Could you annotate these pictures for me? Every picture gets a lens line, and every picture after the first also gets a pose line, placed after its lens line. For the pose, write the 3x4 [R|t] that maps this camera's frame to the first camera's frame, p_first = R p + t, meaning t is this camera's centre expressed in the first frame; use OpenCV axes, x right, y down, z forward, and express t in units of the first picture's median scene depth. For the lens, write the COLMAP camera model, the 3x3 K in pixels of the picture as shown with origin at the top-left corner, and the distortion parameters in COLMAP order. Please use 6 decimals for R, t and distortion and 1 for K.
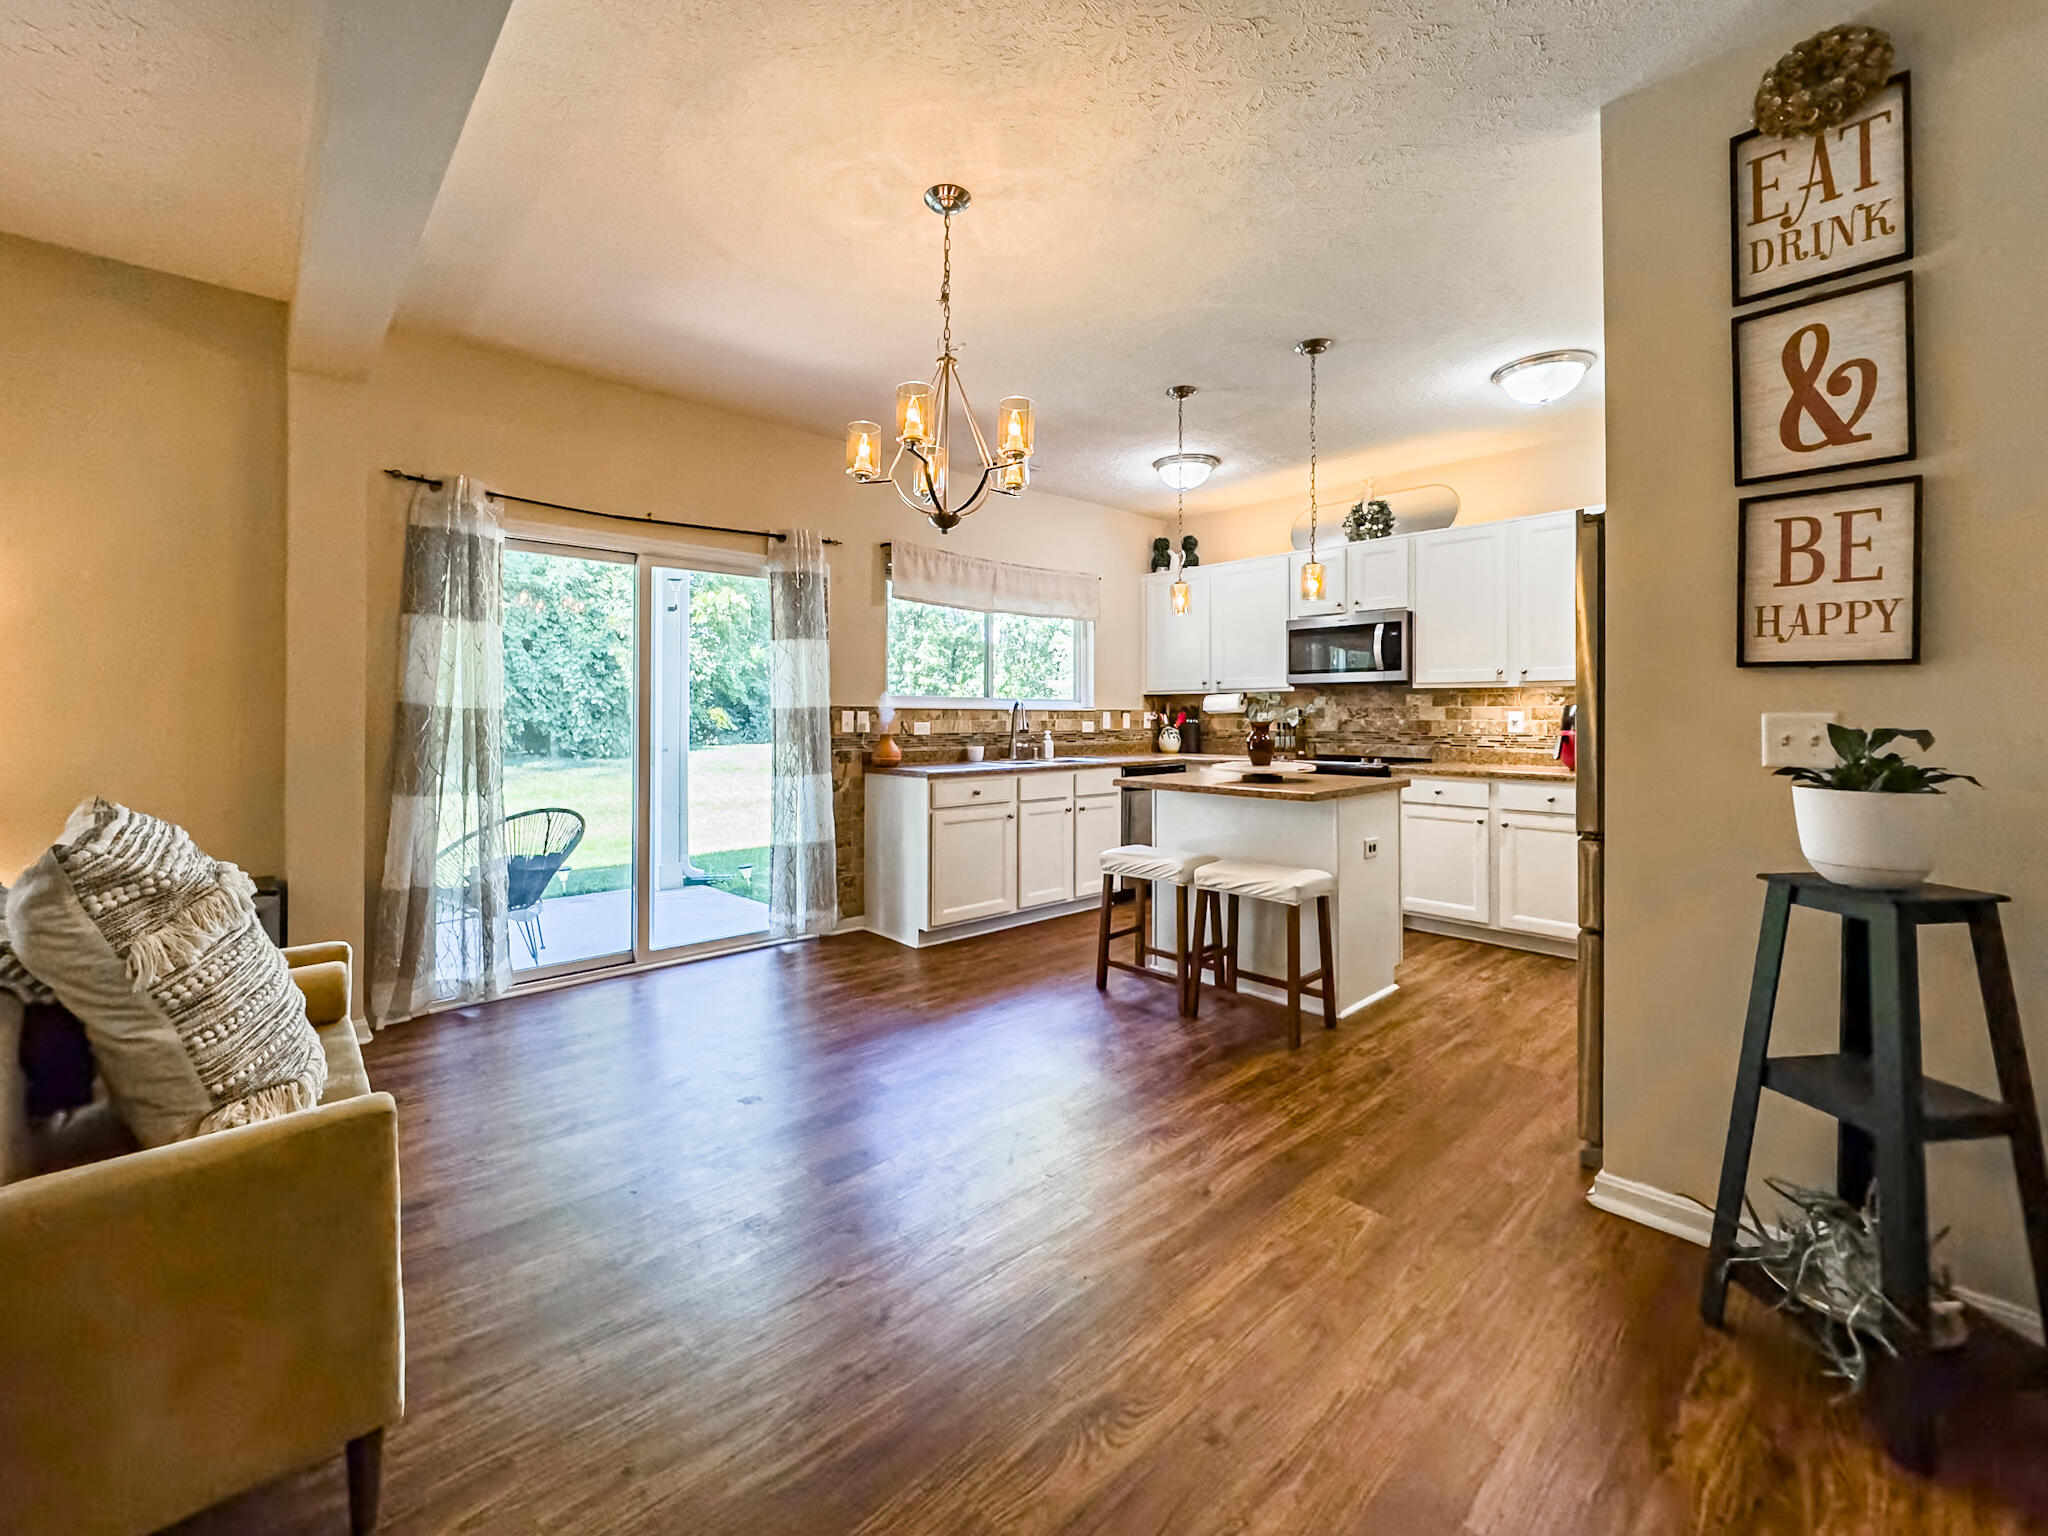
lens RADIAL K [[832.9, 0, 987.7], [0, 832.9, 715.4], [0, 0, 1]] dist [-0.000244, 0.000040]
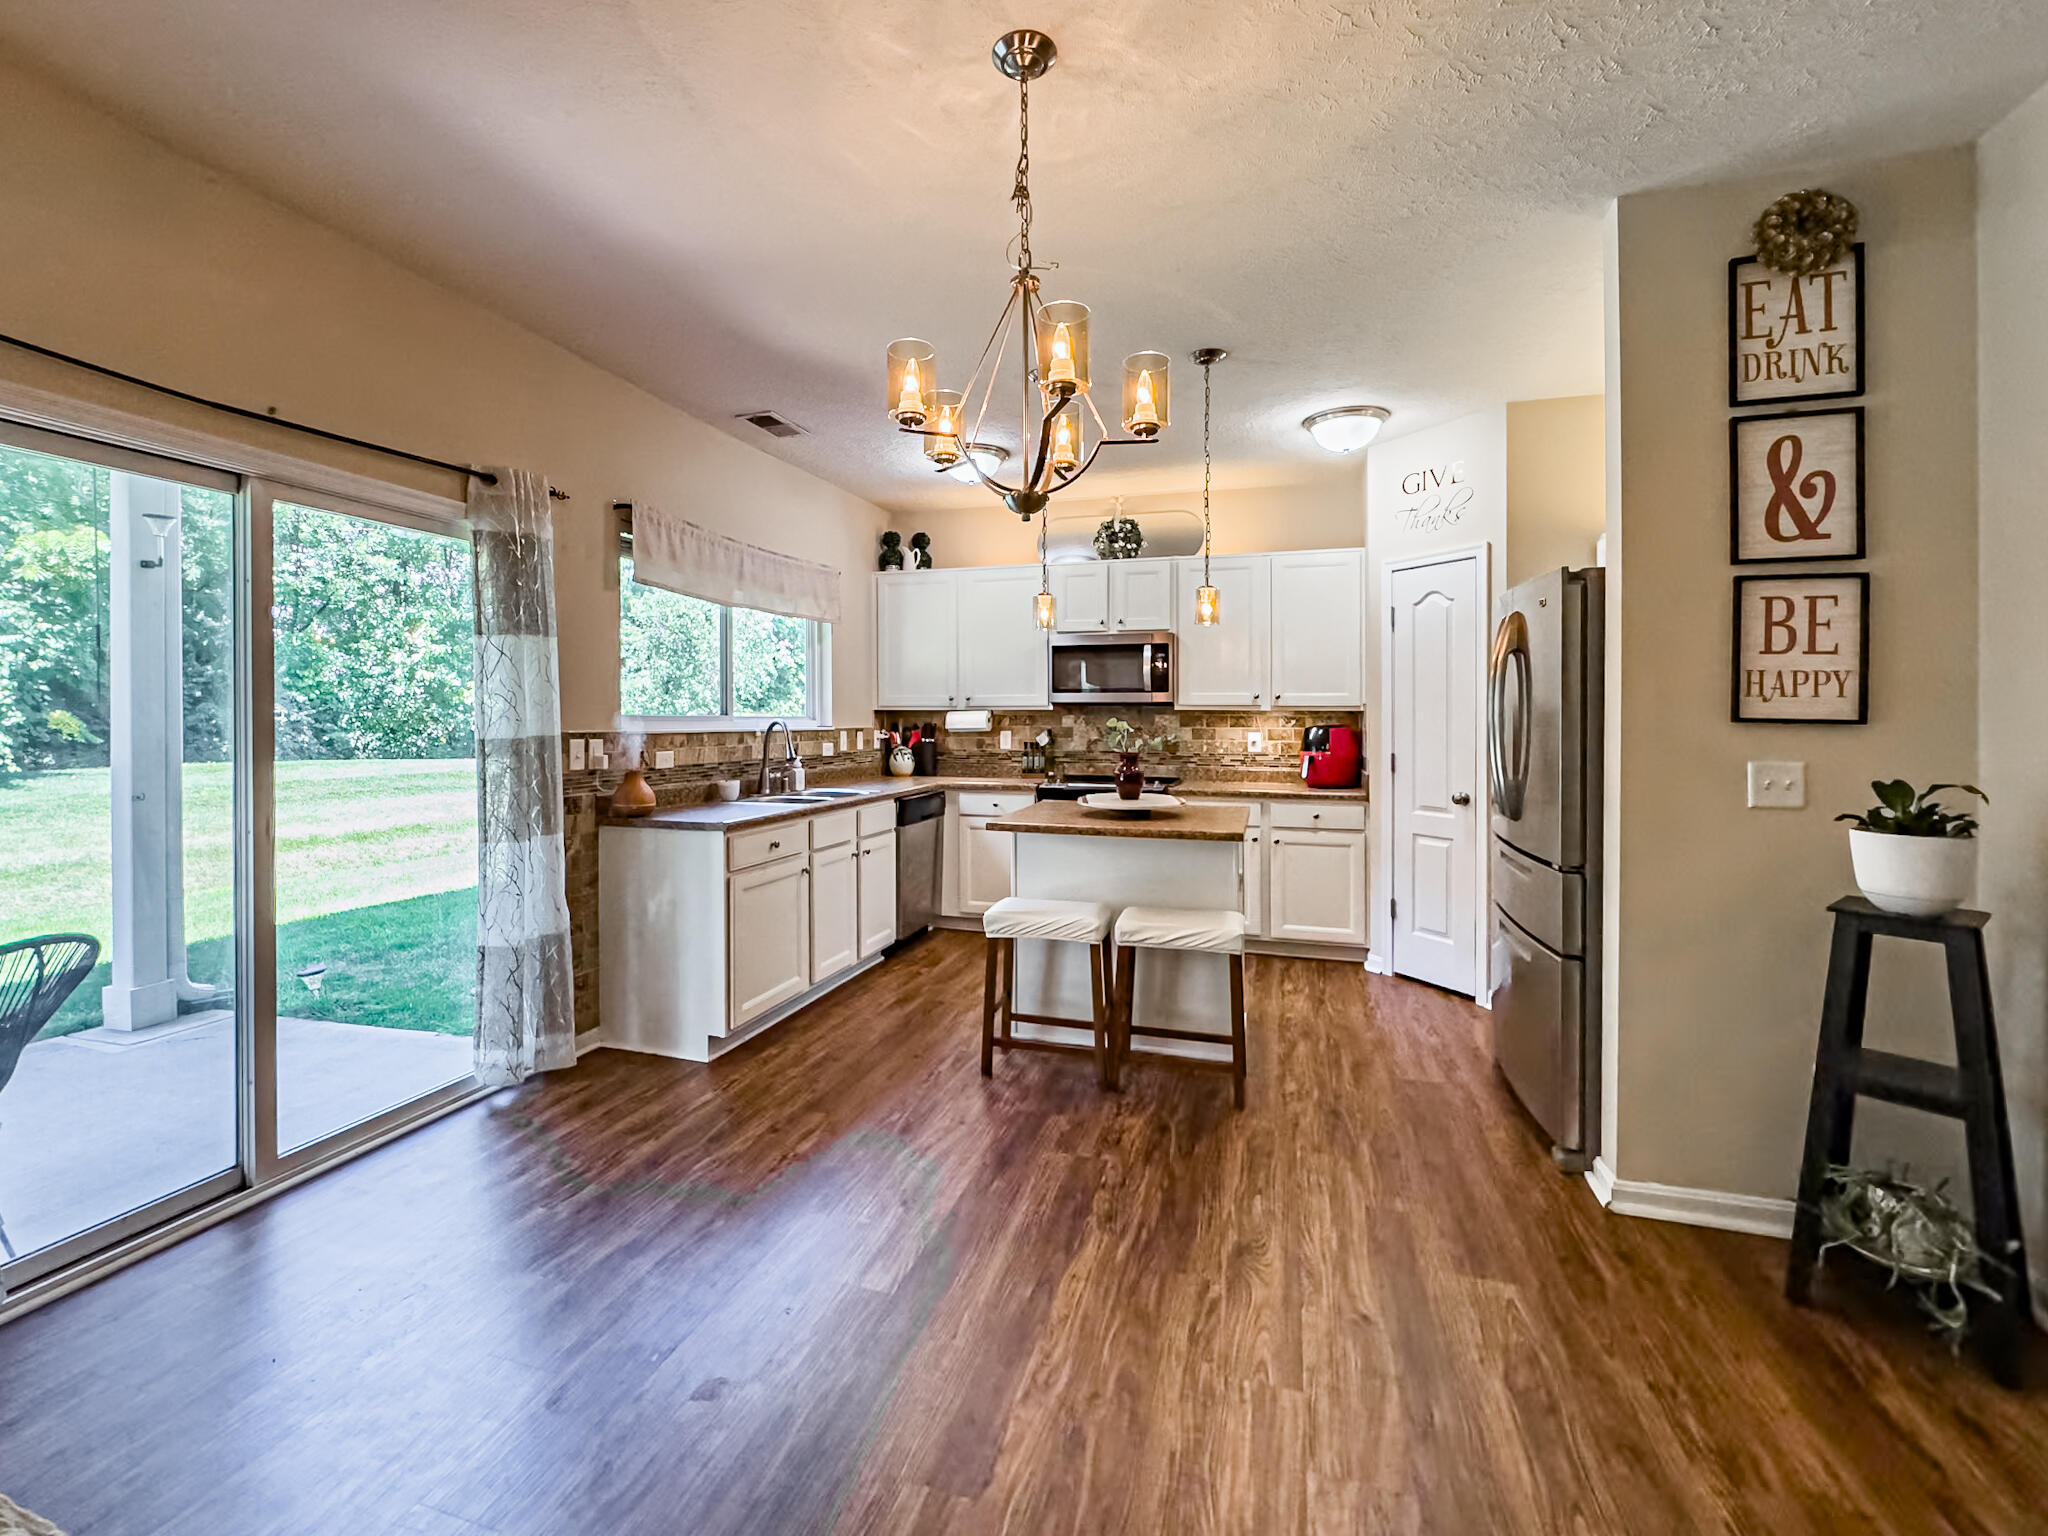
lens RADIAL K [[896.8, 0, 984.9], [0, 896.8, 727.4], [0, 0, 1]] dist [0.001643, 0.000026]
pose [[0.865138, -0.004464, 0.501513, -0.246624], [-0.002022, 0.999921, 0.012388, -0.025120], [-0.501529, -0.011731, 0.865061, 0.175834]]
